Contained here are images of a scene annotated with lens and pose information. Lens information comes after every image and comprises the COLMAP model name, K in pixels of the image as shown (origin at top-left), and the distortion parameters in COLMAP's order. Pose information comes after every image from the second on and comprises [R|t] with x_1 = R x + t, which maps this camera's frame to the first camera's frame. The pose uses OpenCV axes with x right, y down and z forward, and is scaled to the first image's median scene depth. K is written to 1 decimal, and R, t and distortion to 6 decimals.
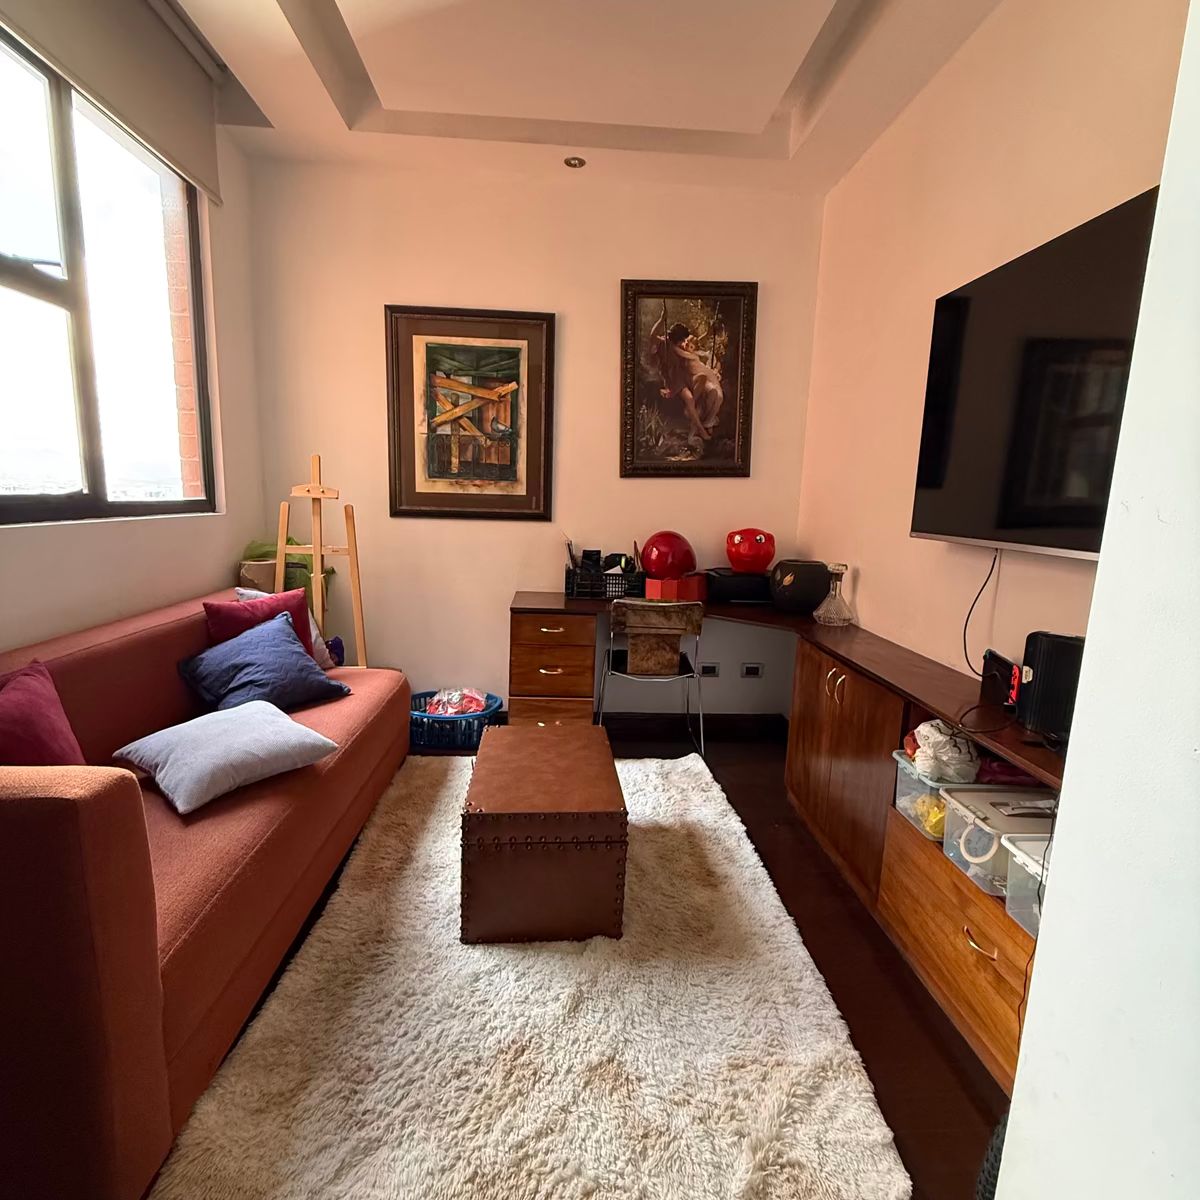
lens RADIAL K [[639.8, 0, 598.4], [0, 639.8, 604.7], [0, 0, 1]] dist [-0.000463, -0.000318]
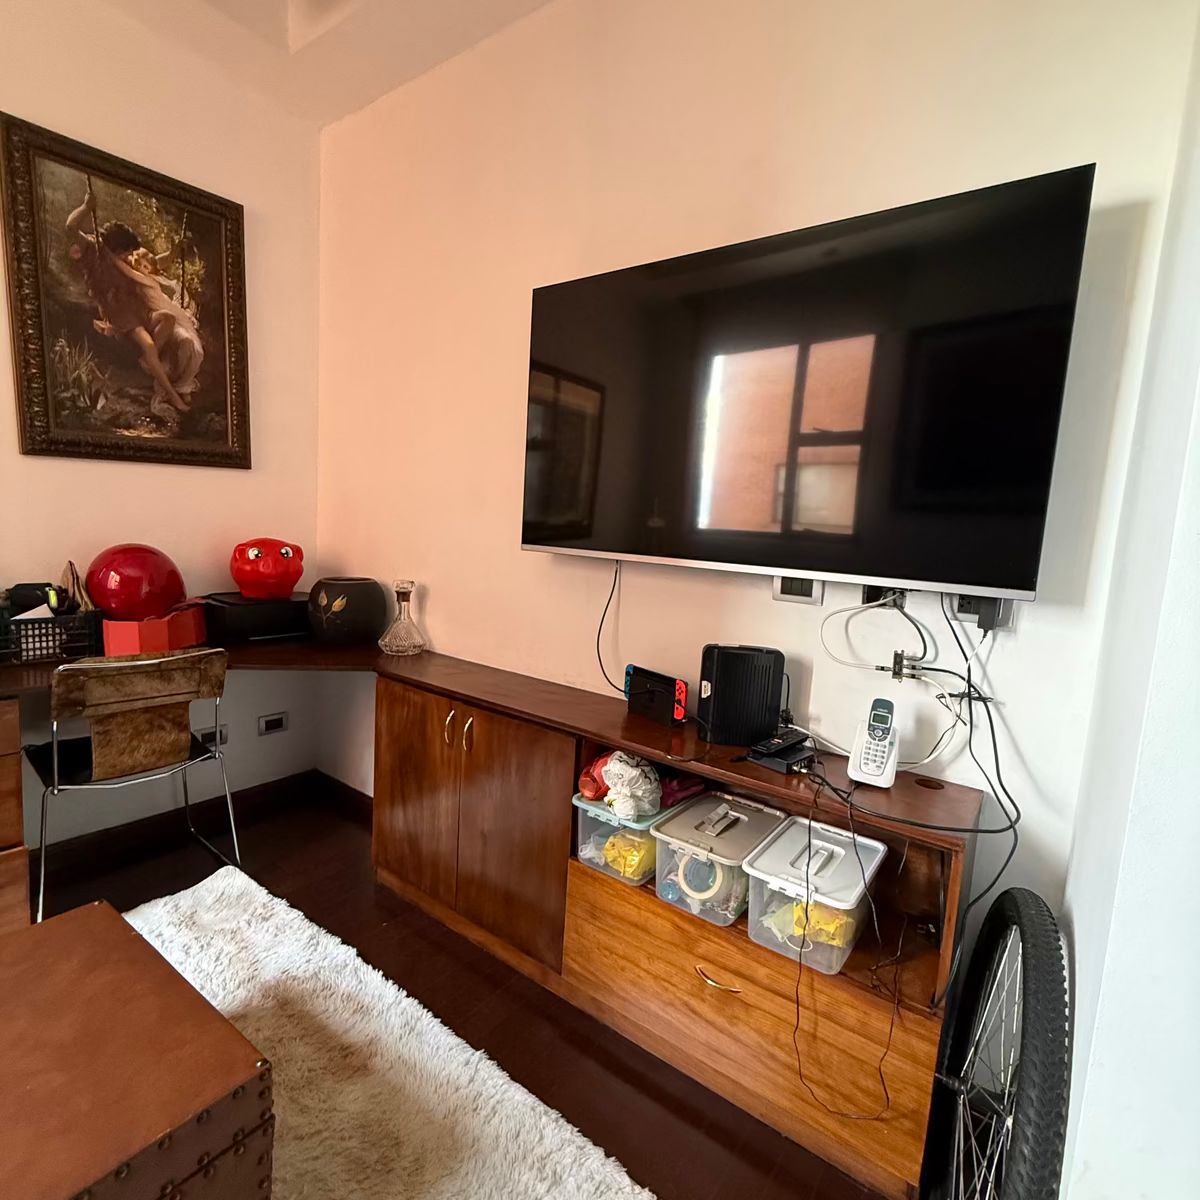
lens RADIAL K [[639.8, 0, 599.8], [0, 639.8, 601.5], [0, 0, 1]] dist [-0.000463, -0.000318]
pose [[0.640138, -0.086124, 0.763417, -0.101556], [0.092125, 0.995132, 0.035016, -0.041981], [-0.762716, 0.047914, 0.644956, 0.260274]]
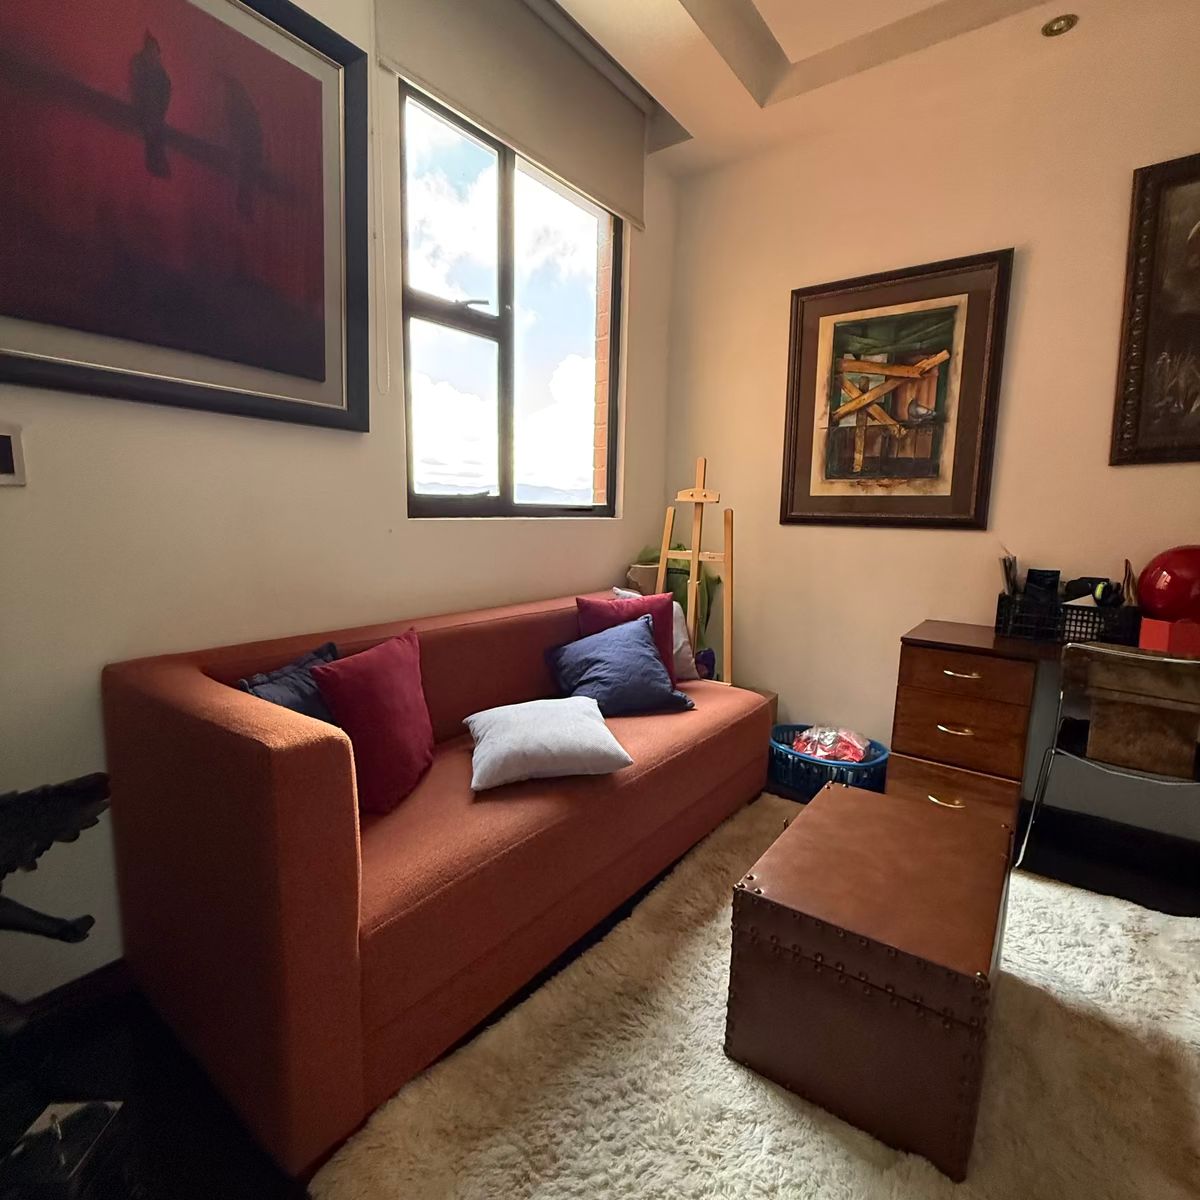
lens RADIAL K [[639.8, 0, 594.9], [0, 639.8, 601.0], [0, 0, 1]] dist [-0.000463, -0.000318]
pose [[0.759813, 0.075763, -0.645712, 0.079909], [-0.104916, 0.994458, -0.006773, 0.005143], [0.641620, 0.072891, 0.763551, 0.174730]]
